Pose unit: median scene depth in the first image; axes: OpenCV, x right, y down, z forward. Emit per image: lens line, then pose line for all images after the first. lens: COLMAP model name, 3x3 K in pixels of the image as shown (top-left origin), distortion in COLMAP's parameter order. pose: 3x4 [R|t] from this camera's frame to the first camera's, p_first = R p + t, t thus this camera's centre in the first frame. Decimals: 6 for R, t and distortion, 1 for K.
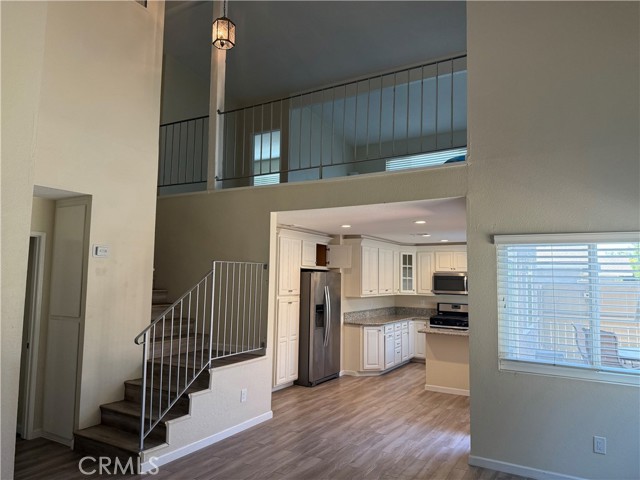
lens RADIAL K [[448.4, 0, 313.3], [0, 448.4, 235.1], [0, 0, 1]] dist [0.014101, -0.003361]
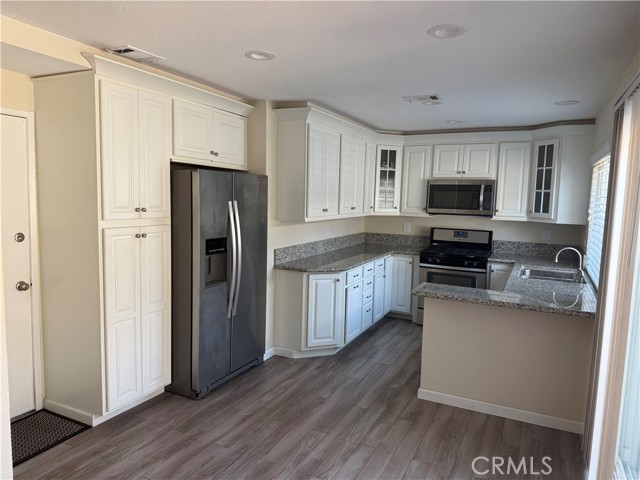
lens RADIAL K [[448.4, 0, 316.3], [0, 448.4, 243.6], [0, 0, 1]] dist [0.014101, -0.003361]
pose [[0.996988, 0.000848, 0.077547, 0.075334], [-0.017035, 0.977913, 0.208317, 0.050556], [-0.075657, -0.209011, 0.974982, 0.452675]]
